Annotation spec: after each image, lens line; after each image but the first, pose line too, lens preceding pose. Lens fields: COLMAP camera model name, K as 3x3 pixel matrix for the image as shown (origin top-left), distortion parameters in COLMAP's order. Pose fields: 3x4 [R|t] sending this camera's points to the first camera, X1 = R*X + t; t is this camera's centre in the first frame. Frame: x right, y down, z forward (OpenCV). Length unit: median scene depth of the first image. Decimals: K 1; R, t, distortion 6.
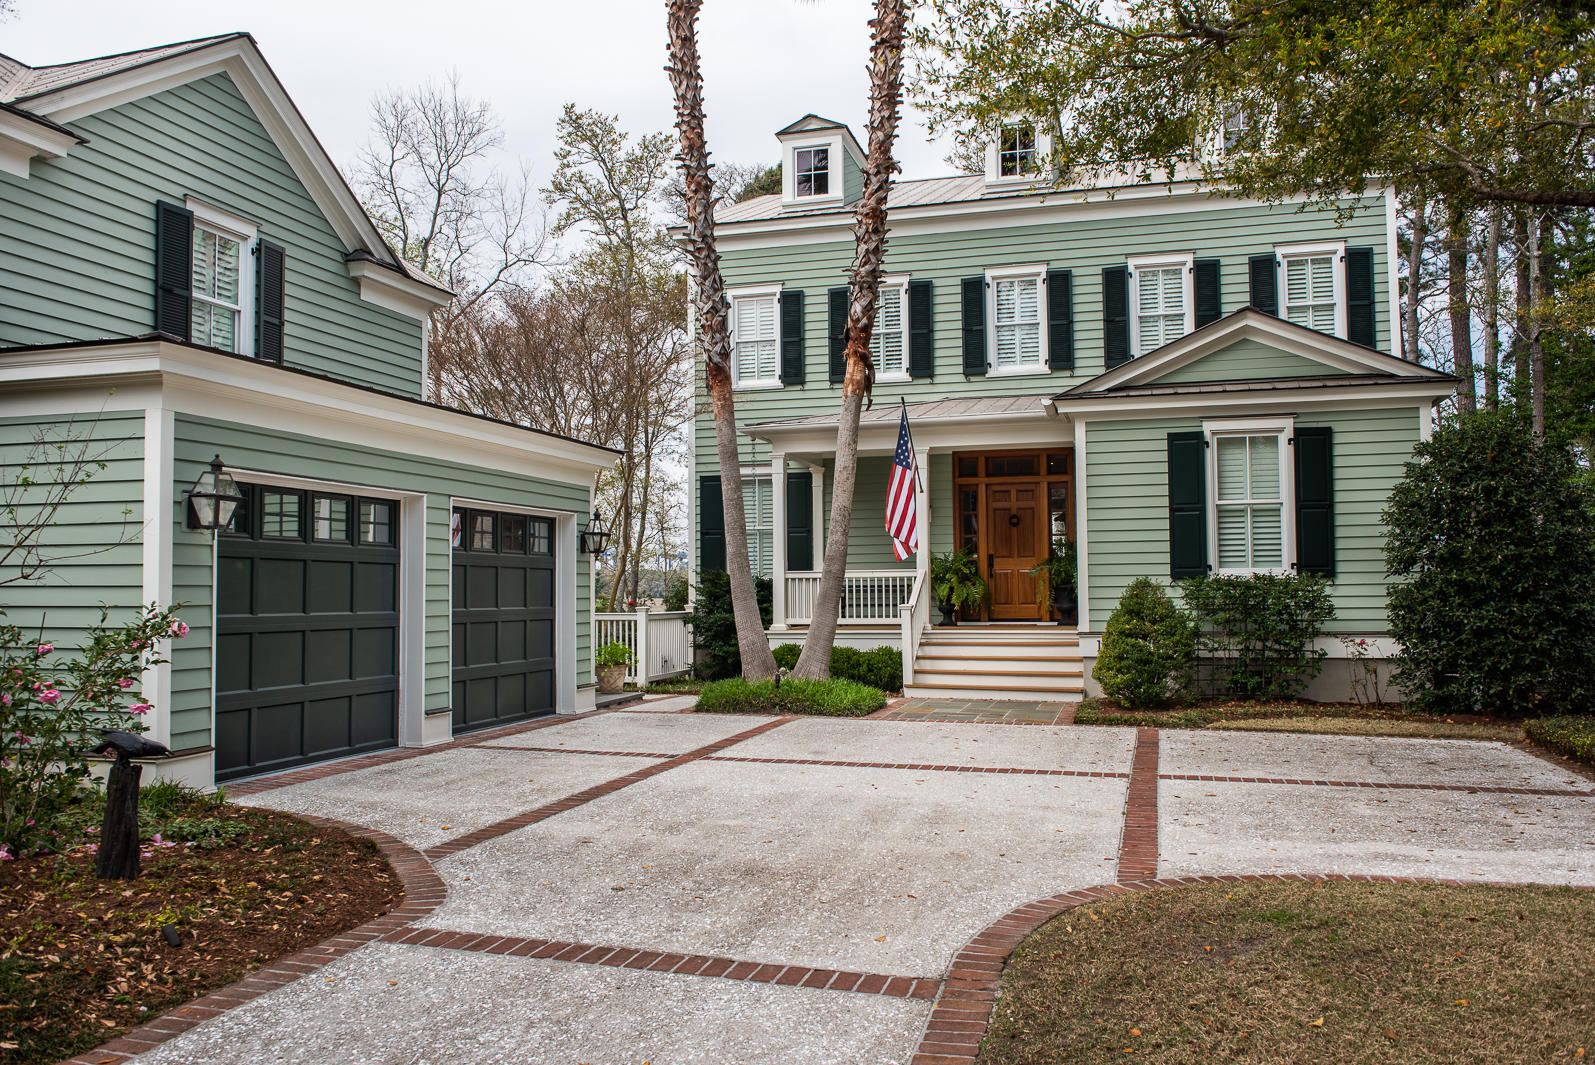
lens RADIAL K [[1270.1, 0, 784.3], [0, 1270.1, 532.2], [0, 0, 1]] dist [-0.027581, 0.001559]
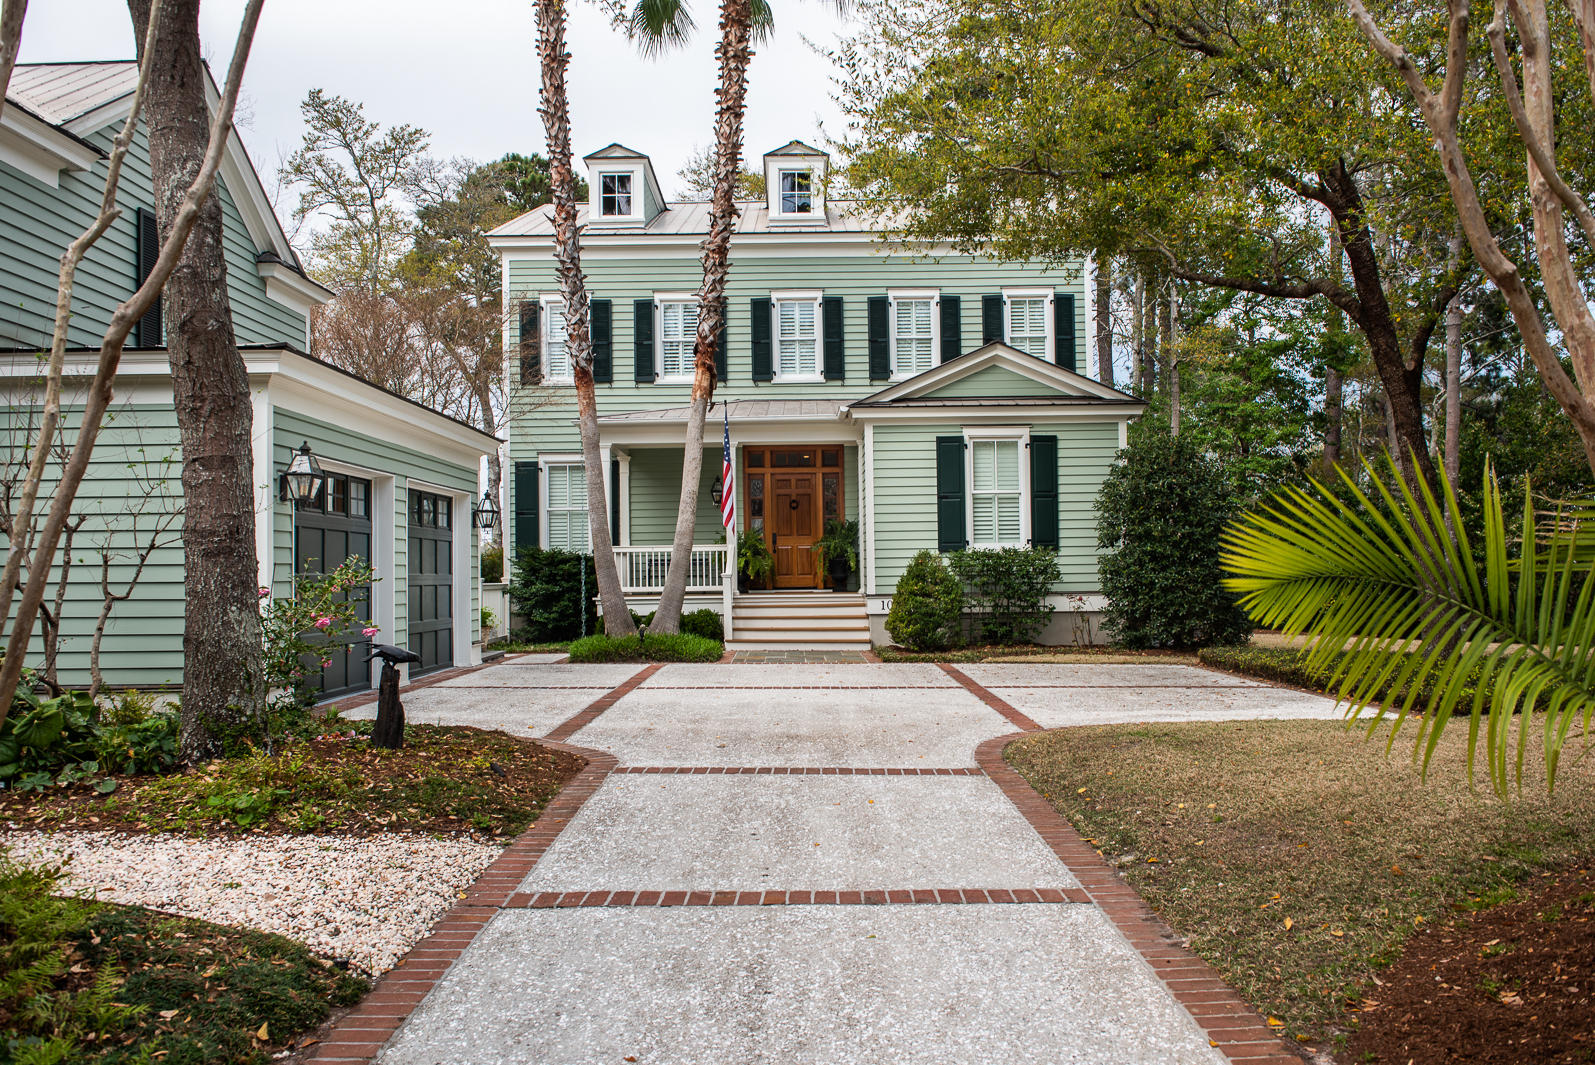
lens RADIAL K [[1270.1, 0, 801.5], [0, 1270.1, 527.8], [0, 0, 1]] dist [-0.027581, 0.001559]
pose [[0.958658, 0.006479, 0.284487, -0.191399], [-0.008537, 0.999946, 0.005994, 0.006633], [-0.284432, -0.008175, 0.958661, -0.182871]]
